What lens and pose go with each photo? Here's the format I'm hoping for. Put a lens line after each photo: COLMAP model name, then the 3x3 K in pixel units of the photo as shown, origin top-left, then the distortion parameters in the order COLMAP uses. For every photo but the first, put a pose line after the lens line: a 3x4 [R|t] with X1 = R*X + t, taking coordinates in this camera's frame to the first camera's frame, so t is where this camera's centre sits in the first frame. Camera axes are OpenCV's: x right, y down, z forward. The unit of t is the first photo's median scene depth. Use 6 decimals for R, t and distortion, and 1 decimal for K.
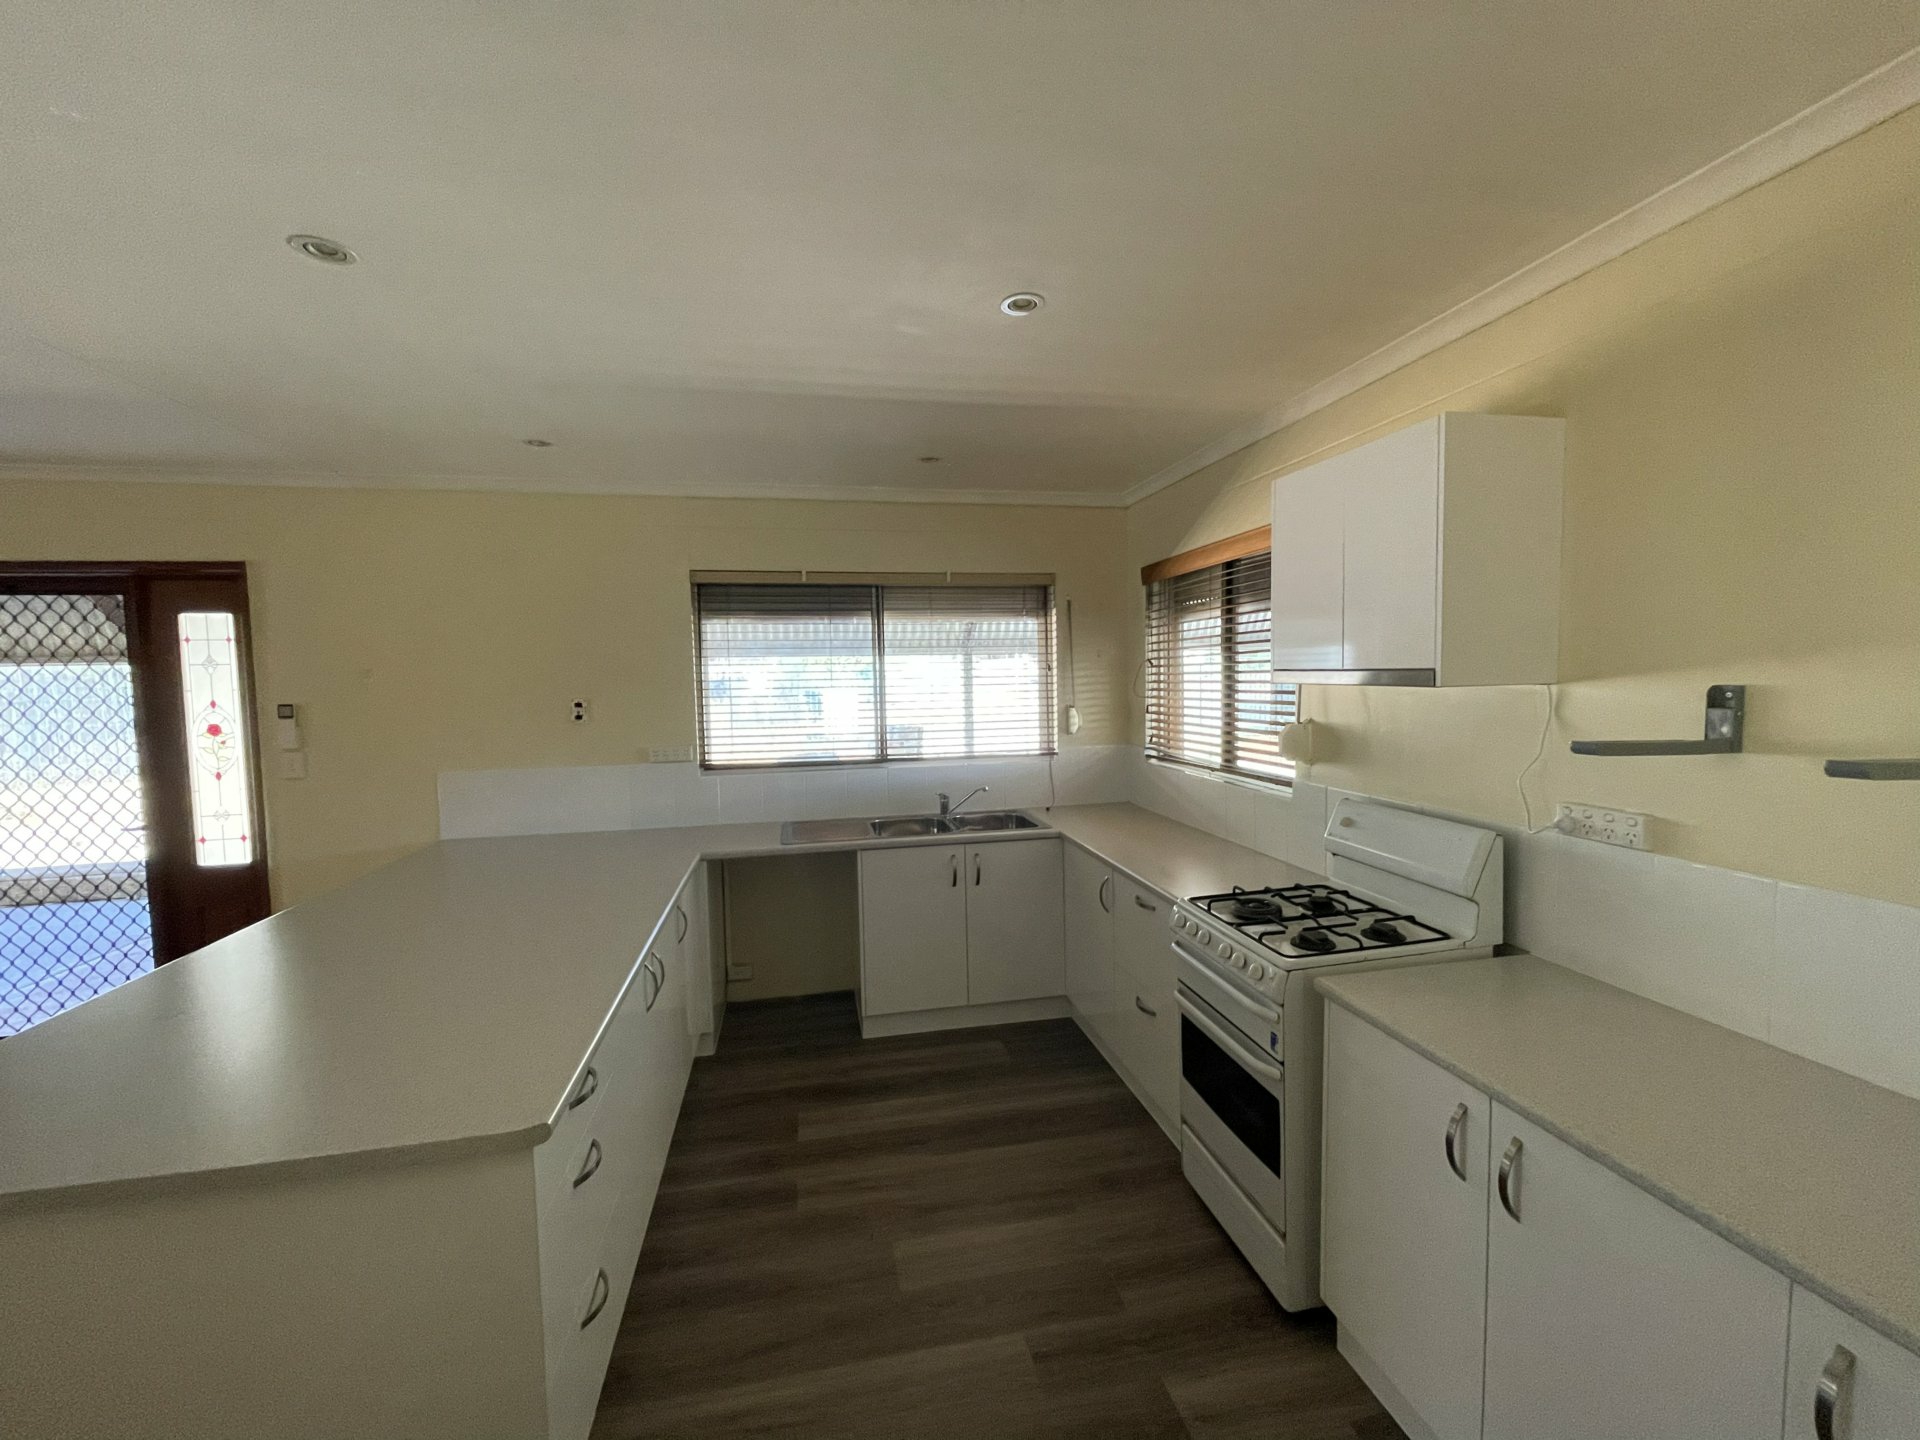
lens RADIAL K [[773.8, 0, 960.0], [0, 773.8, 720.0], [0, 0, 1]] dist [-0.003550, -0.000233]
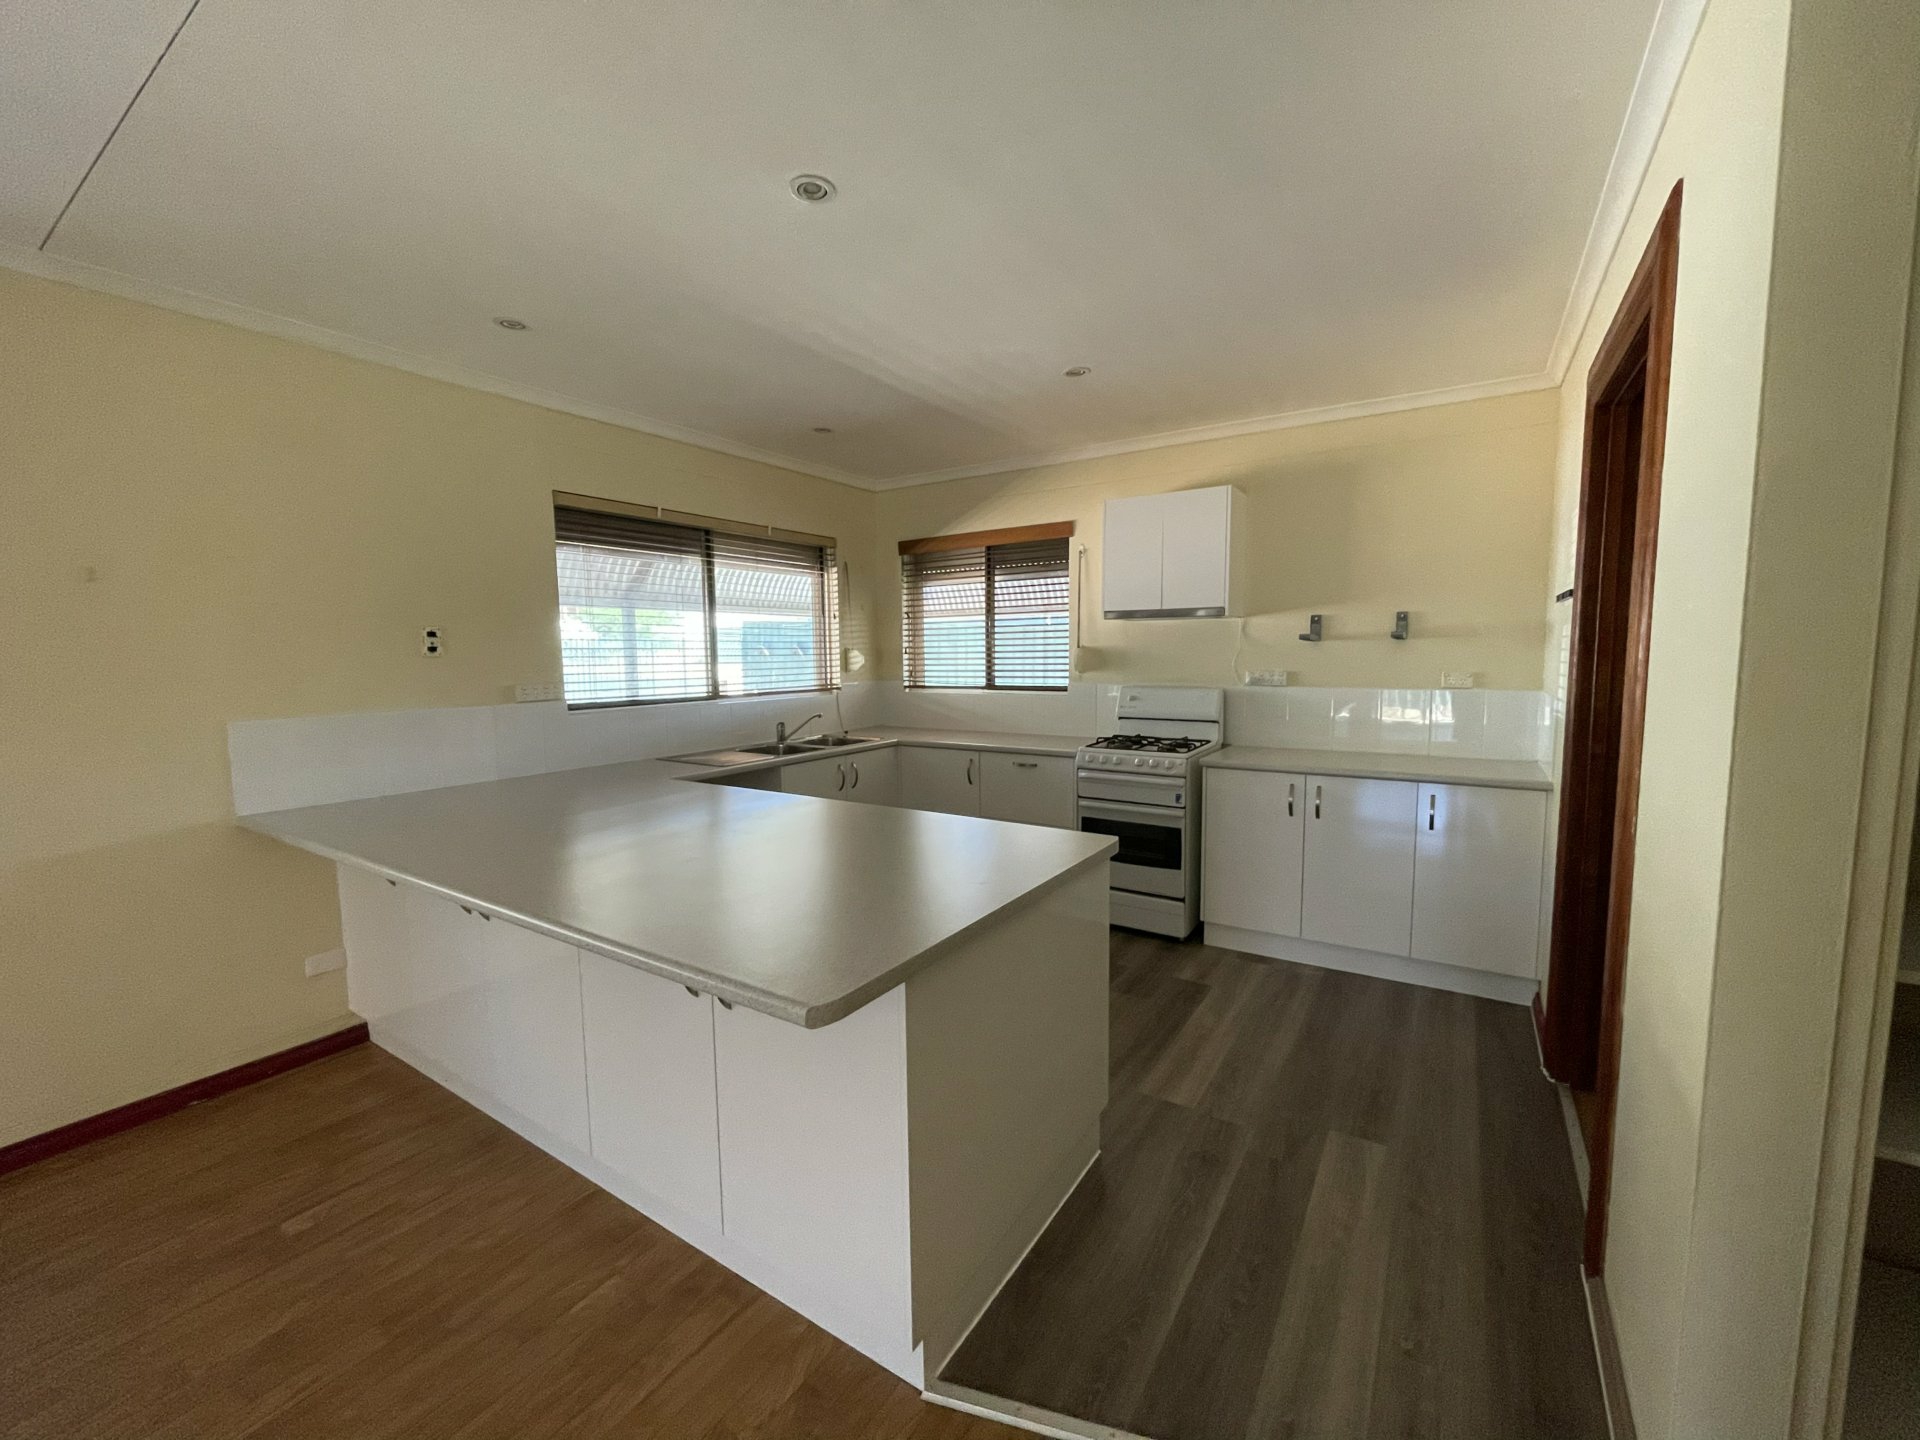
lens RADIAL K [[767.8, 0, 960.0], [0, 767.8, 720.0], [0, 0, 1]] dist [0.000789, 0.000072]
pose [[0.705671, -0.055686, 0.706348, -0.666849], [0.041686, 0.998443, 0.037068, 0.064221], [-0.707312, 0.003287, 0.706894, 0.016635]]
